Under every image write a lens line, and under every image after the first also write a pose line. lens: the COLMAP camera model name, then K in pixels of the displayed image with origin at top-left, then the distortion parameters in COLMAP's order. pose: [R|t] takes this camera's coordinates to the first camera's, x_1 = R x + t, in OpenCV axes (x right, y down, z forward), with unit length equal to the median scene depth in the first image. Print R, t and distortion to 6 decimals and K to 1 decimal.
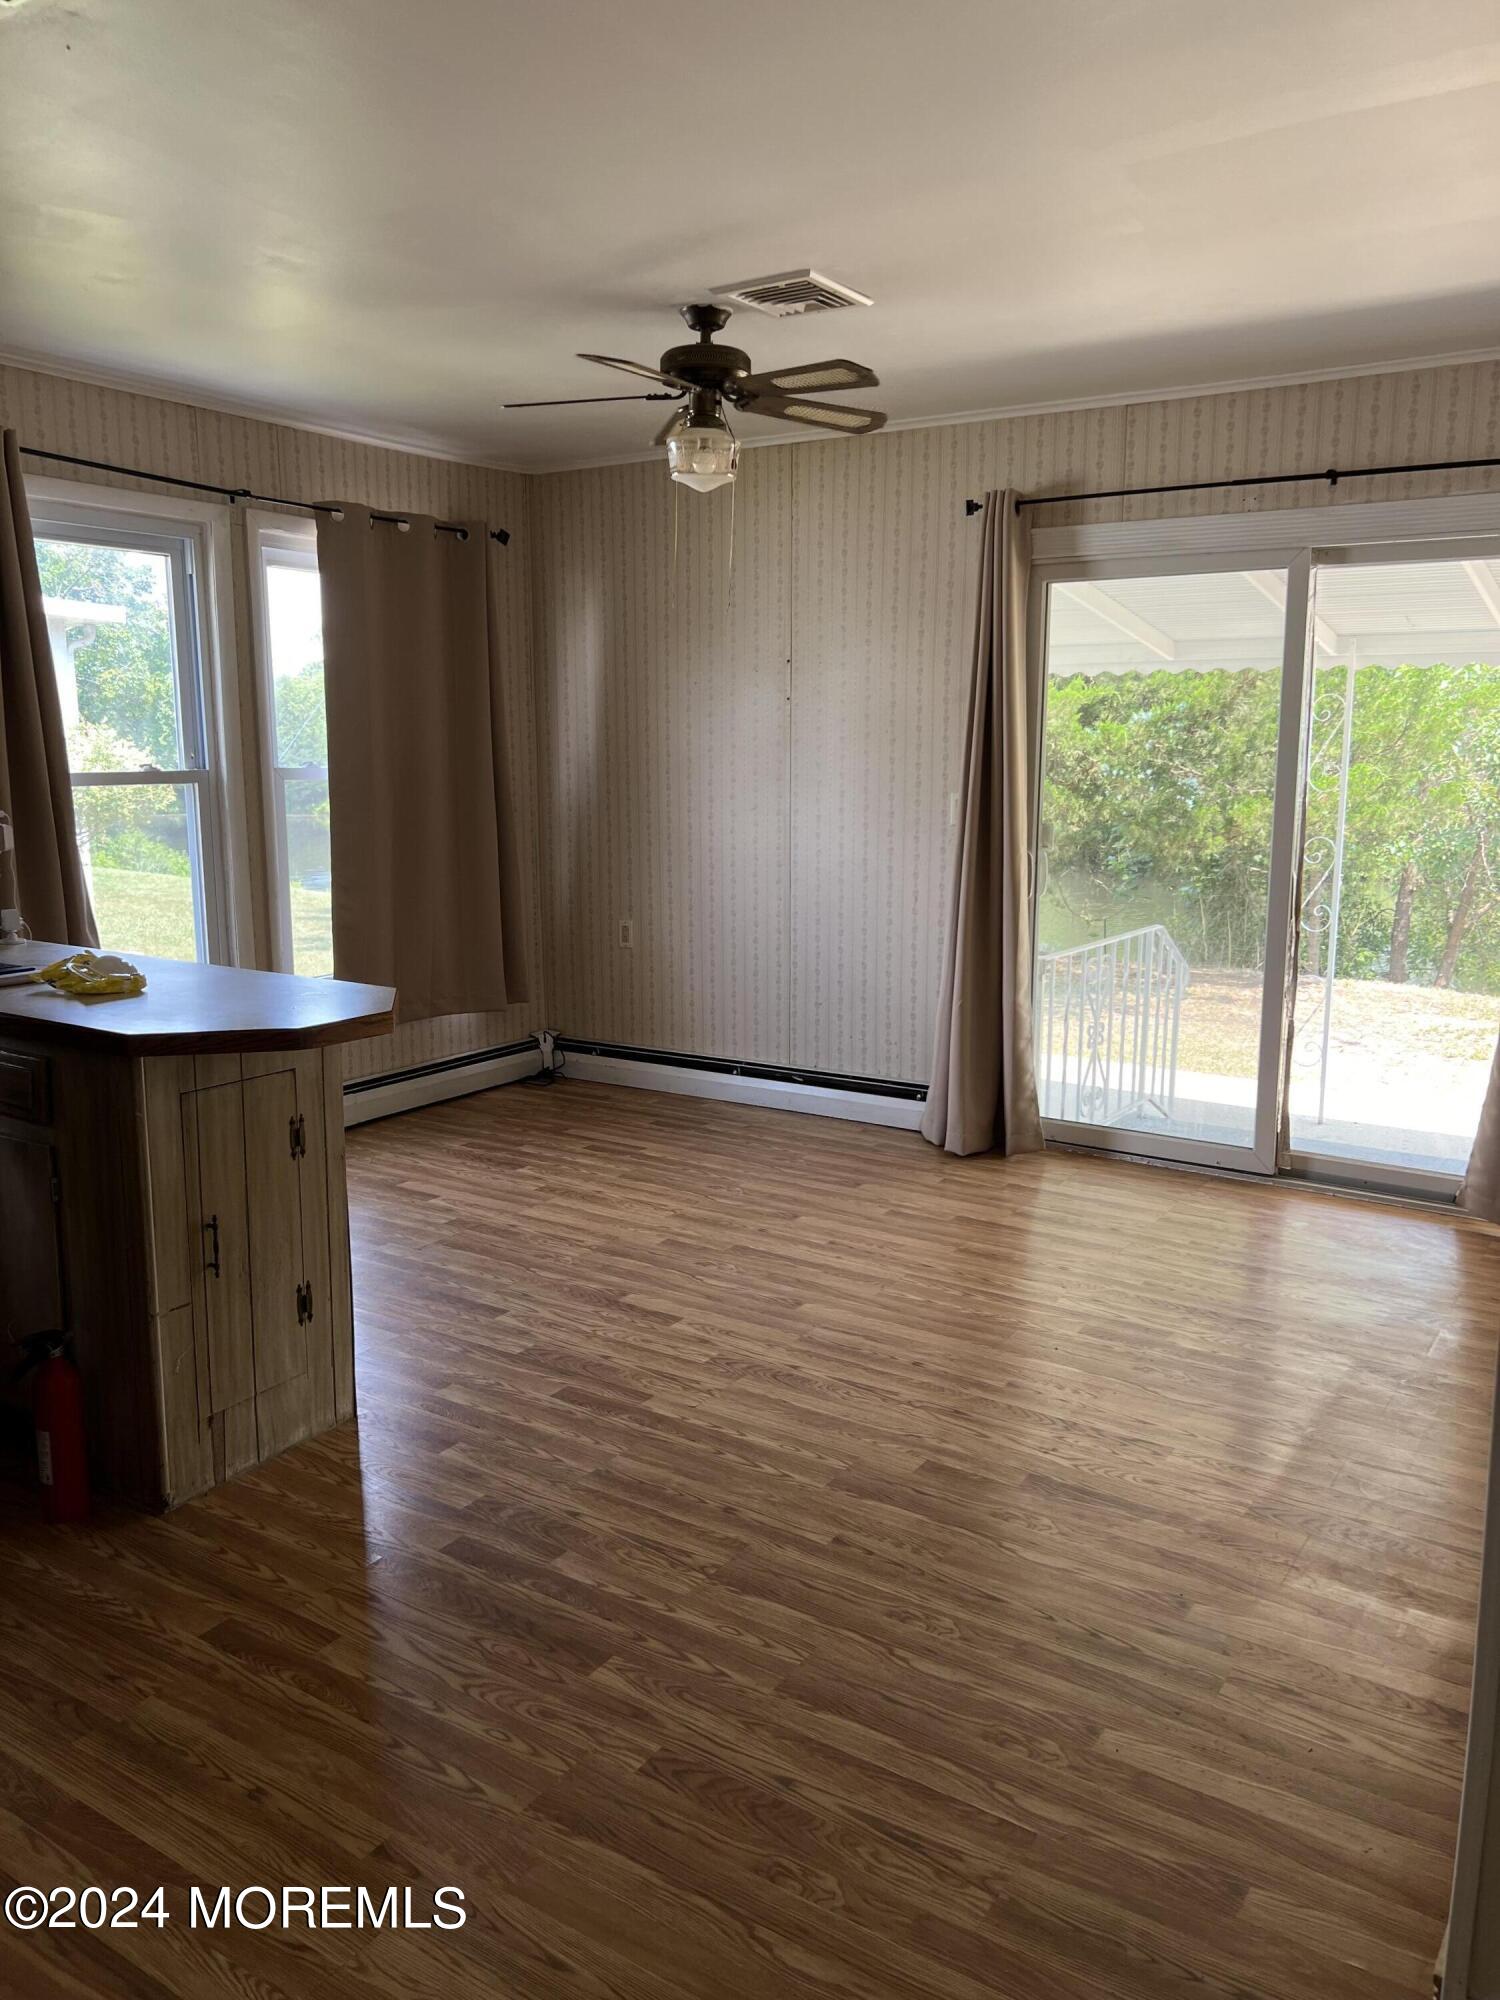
lens RADIAL K [[1507.3, 0, 752.4], [0, 1507.3, 1006.0], [0, 0, 1]] dist [0.056448, -0.067645]
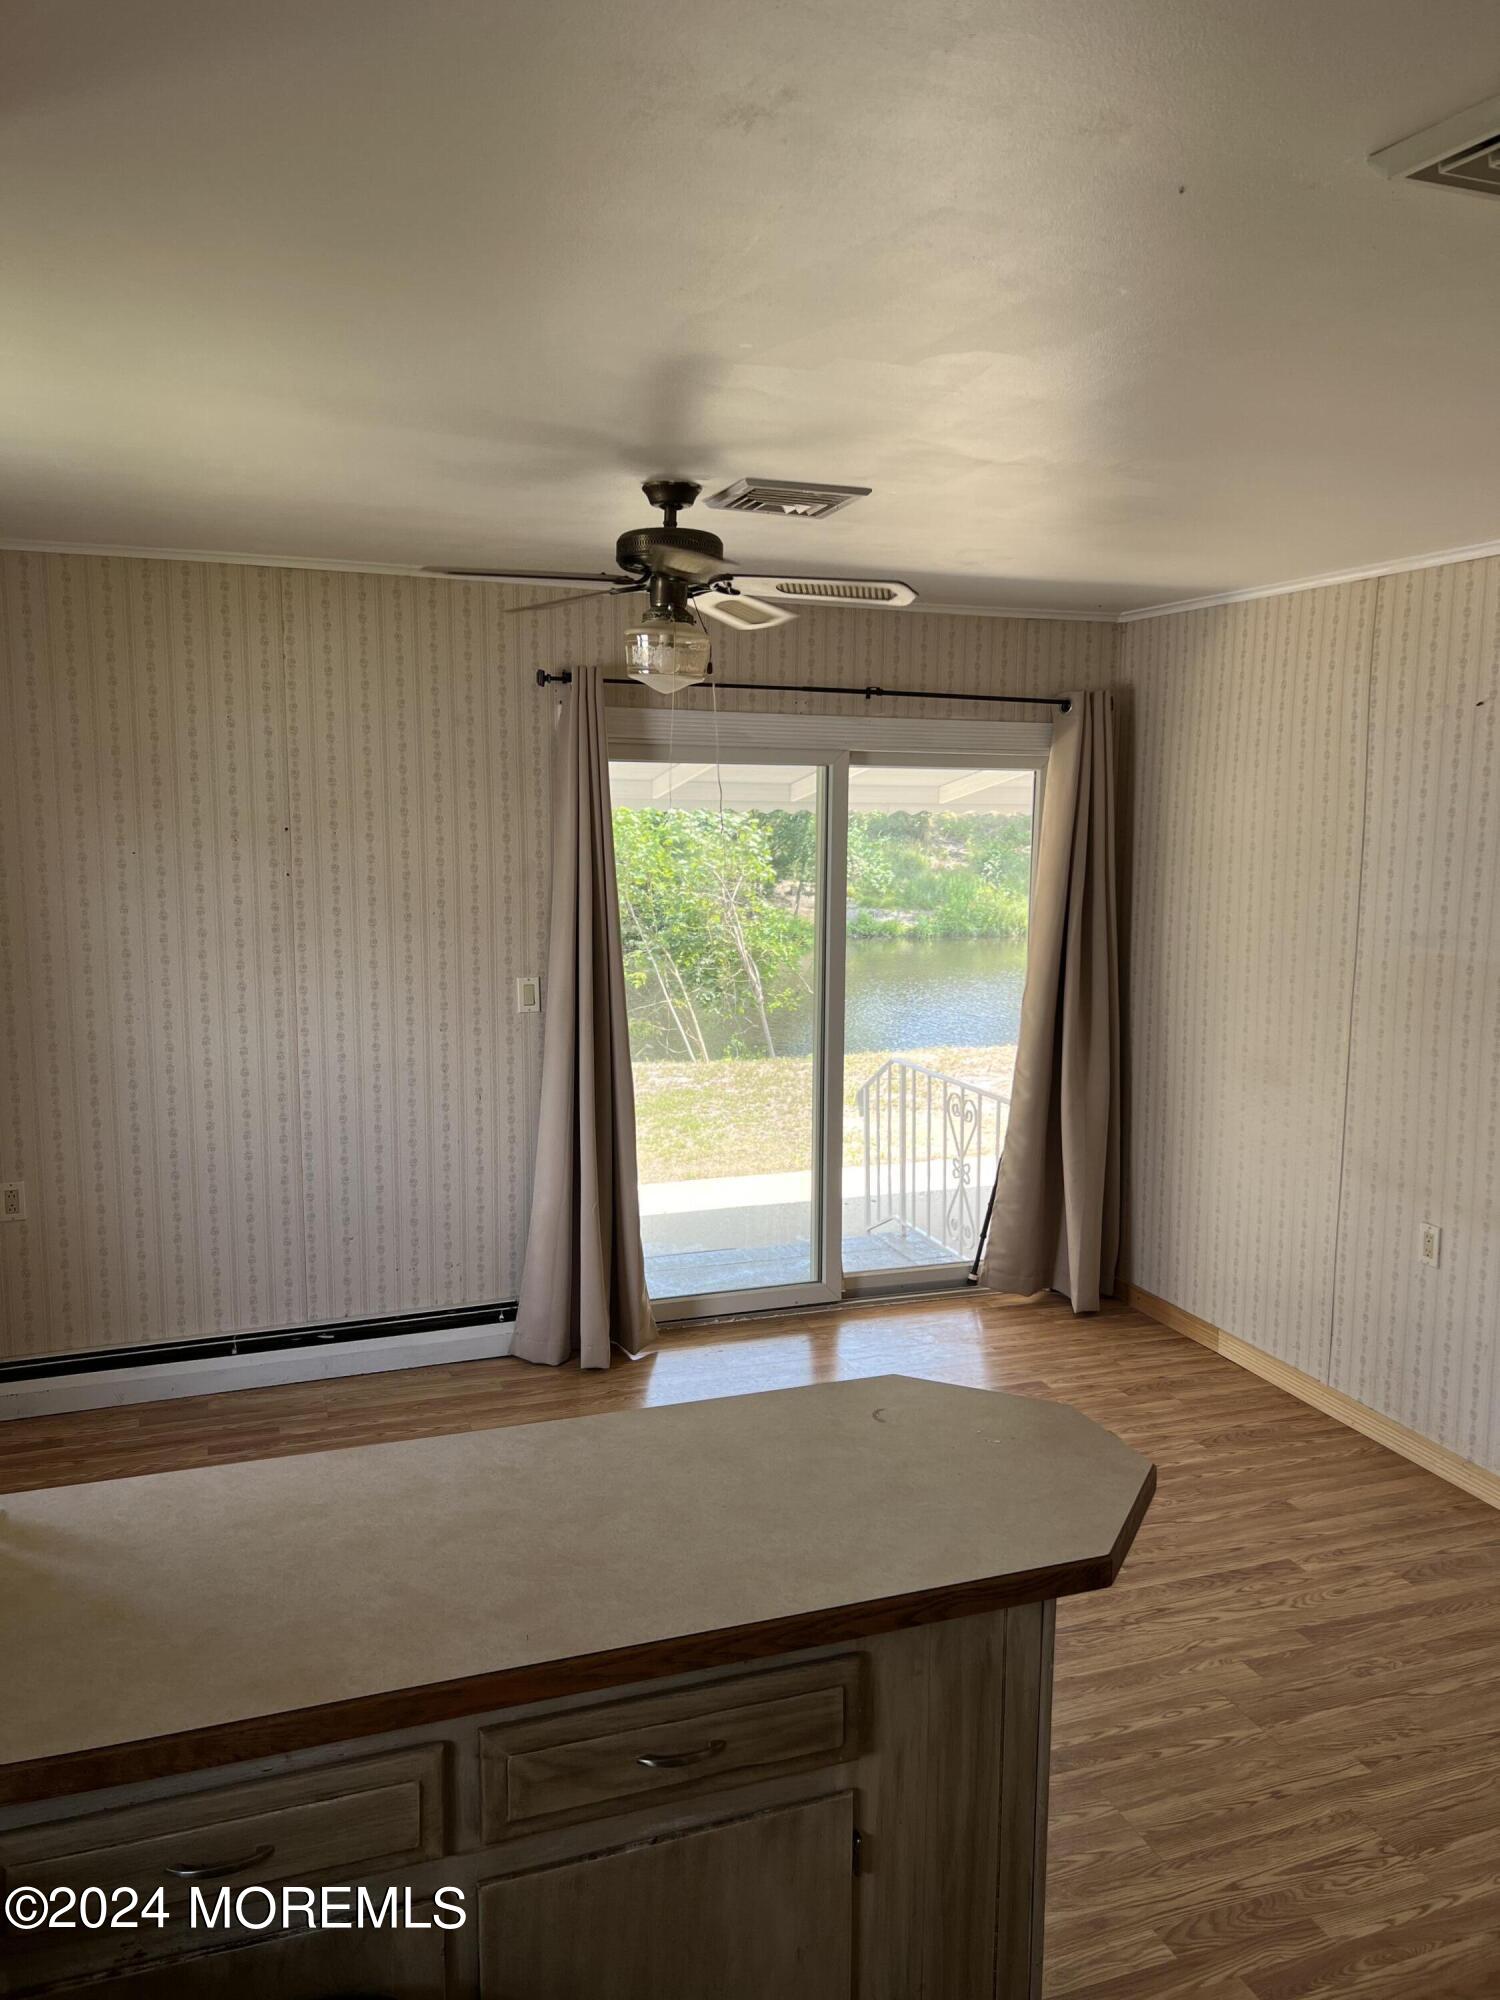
lens RADIAL K [[1507.3, 0, 779.2], [0, 1507.3, 985.6], [0, 0, 1]] dist [0.056448, -0.067645]
pose [[0.579535, -0.093999, 0.809508, -0.796131], [0.130008, 0.991268, 0.022031, -0.210872], [-0.804511, 0.092475, 0.586695, 0.524372]]
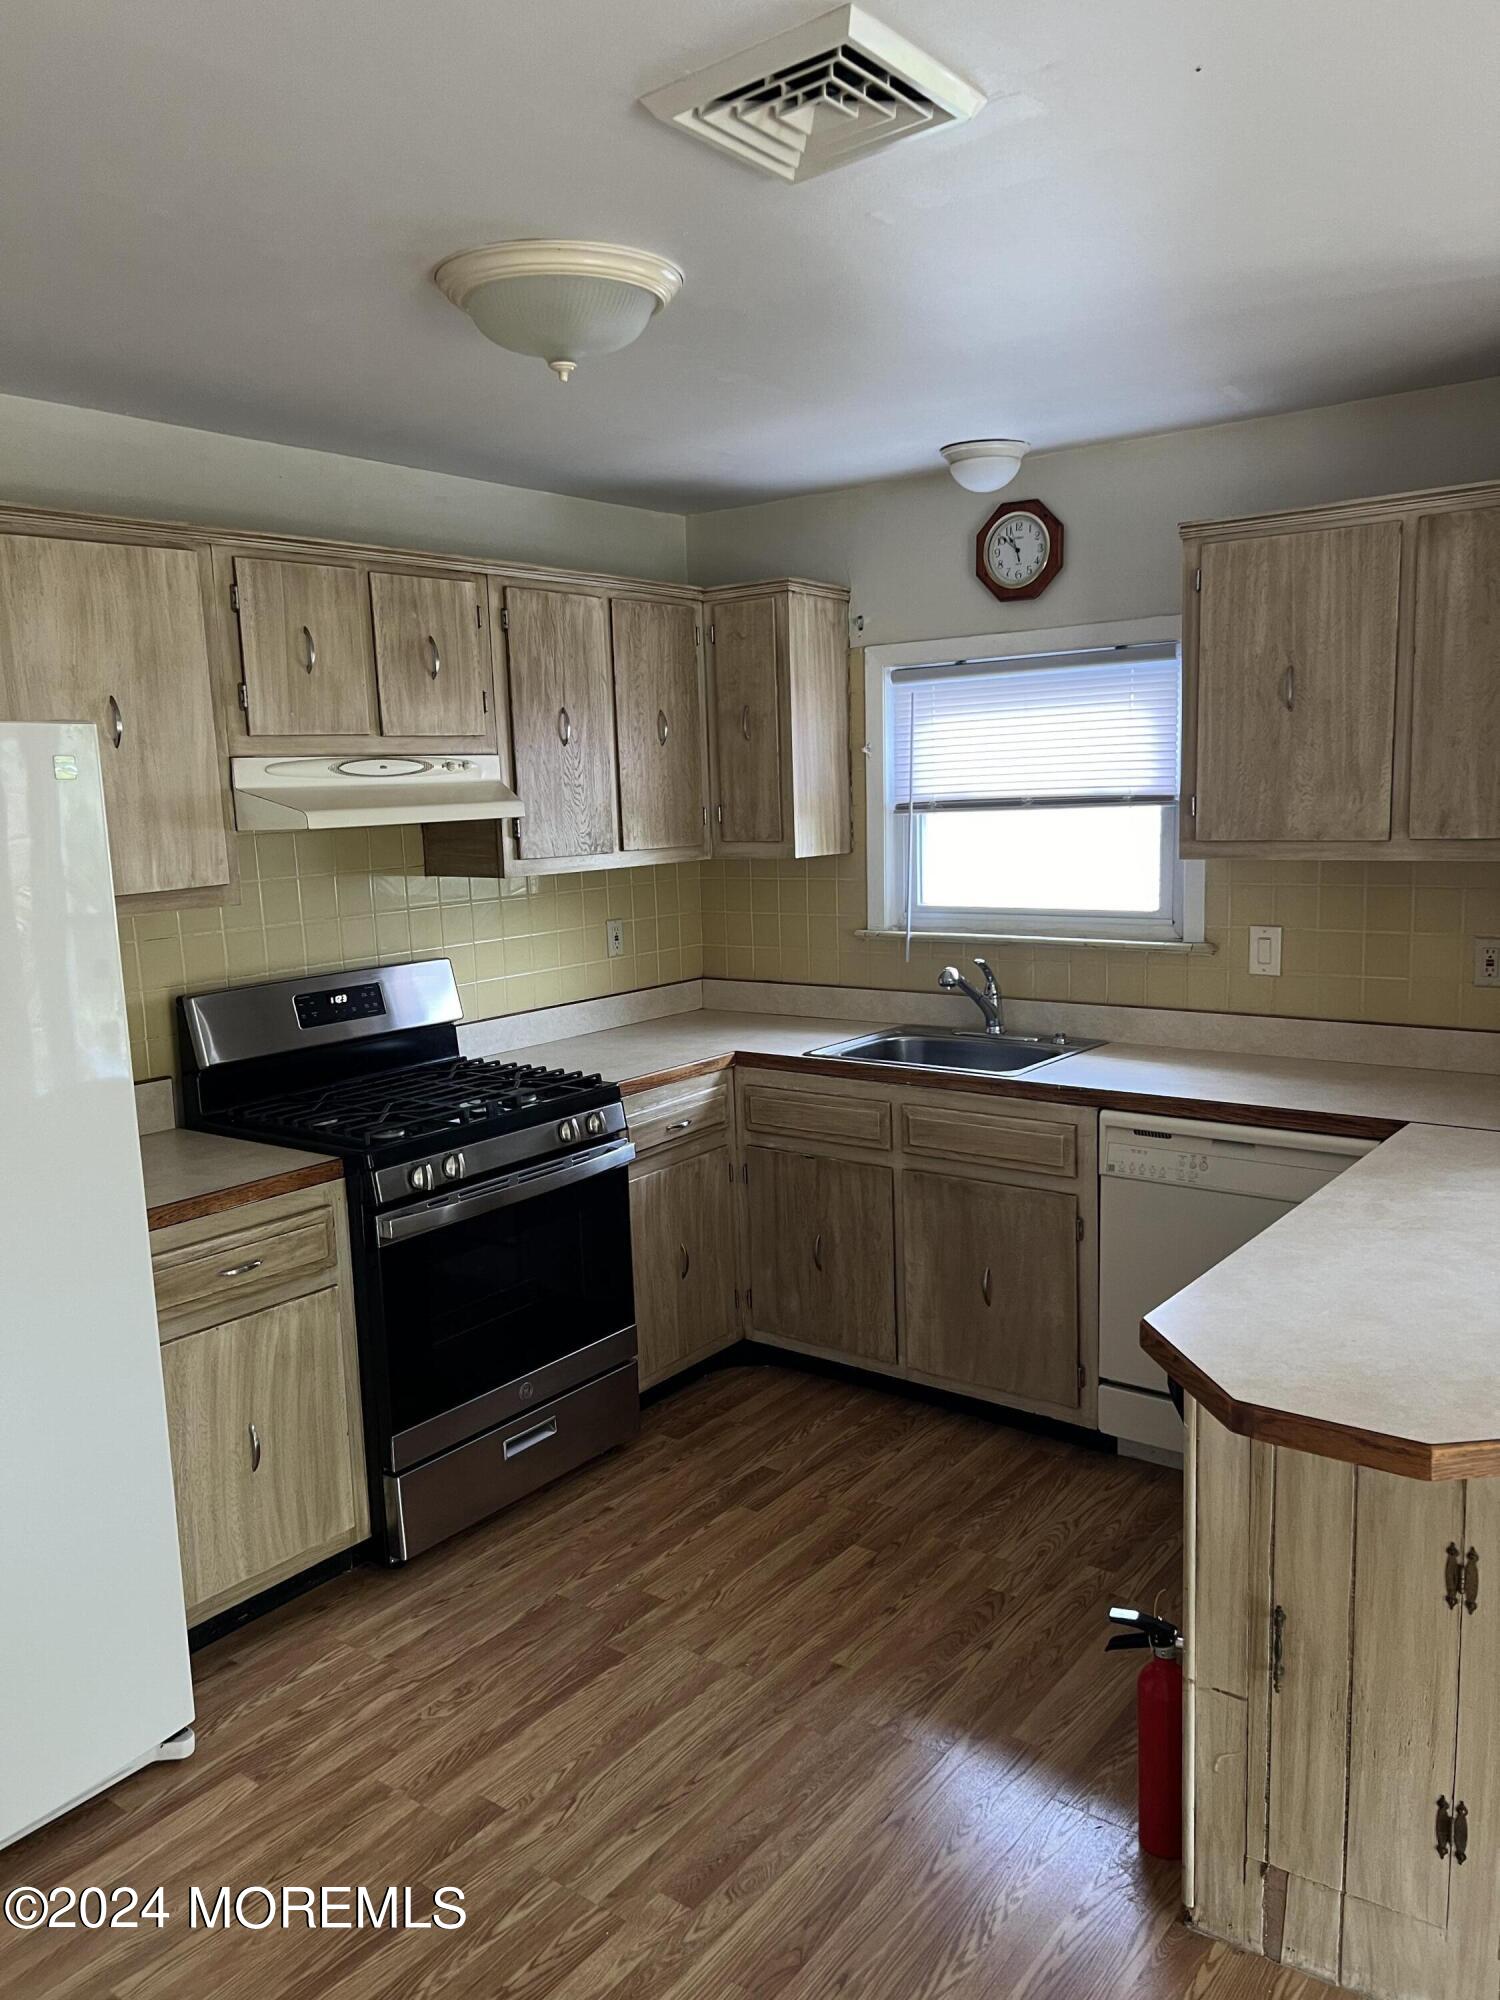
lens RADIAL K [[1507.3, 0, 757.4], [0, 1507.3, 1005.0], [0, 0, 1]] dist [0.056448, -0.067645]
pose [[-0.062153, 0.146409, -0.987270, 0.270757], [-0.142642, 0.977725, 0.153973, -0.177731], [0.987821, 0.150396, -0.039884, 0.617420]]
